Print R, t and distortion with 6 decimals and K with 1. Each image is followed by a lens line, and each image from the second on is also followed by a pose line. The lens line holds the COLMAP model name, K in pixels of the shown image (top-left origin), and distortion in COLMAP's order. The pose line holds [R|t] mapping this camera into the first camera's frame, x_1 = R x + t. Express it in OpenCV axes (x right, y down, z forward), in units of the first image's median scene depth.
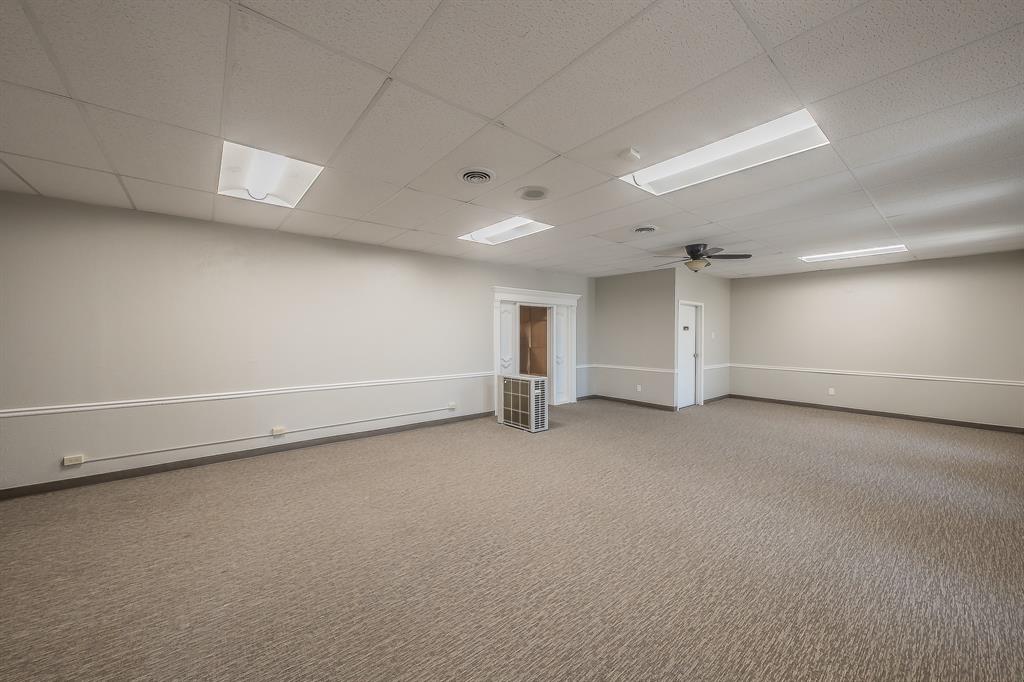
lens RADIAL K [[372.7, 0, 513.9], [0, 372.7, 350.4], [0, 0, 1]] dist [-0.001749, -0.000165]
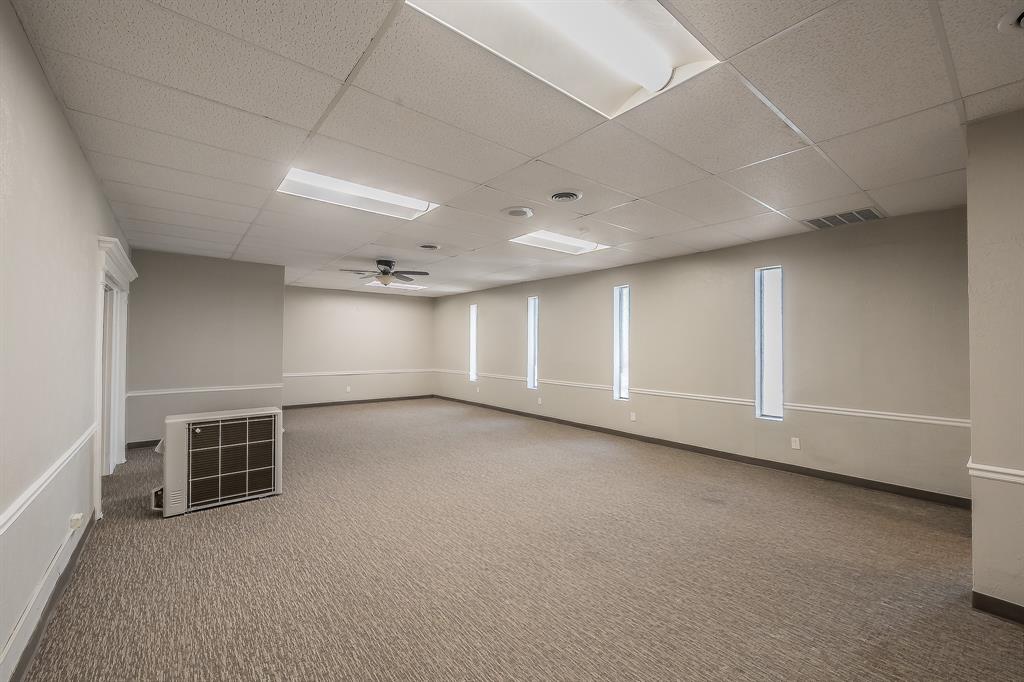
lens RADIAL K [[414.5, 0, 512.0], [0, 414.5, 341.0], [0, 0, 1]] dist [0.000971, 0.000105]
pose [[0.005984, 0.020351, 0.999775, -1.040549], [0.037780, 0.999074, -0.020563, -0.018970], [-0.999268, 0.037895, 0.005210, 0.928489]]
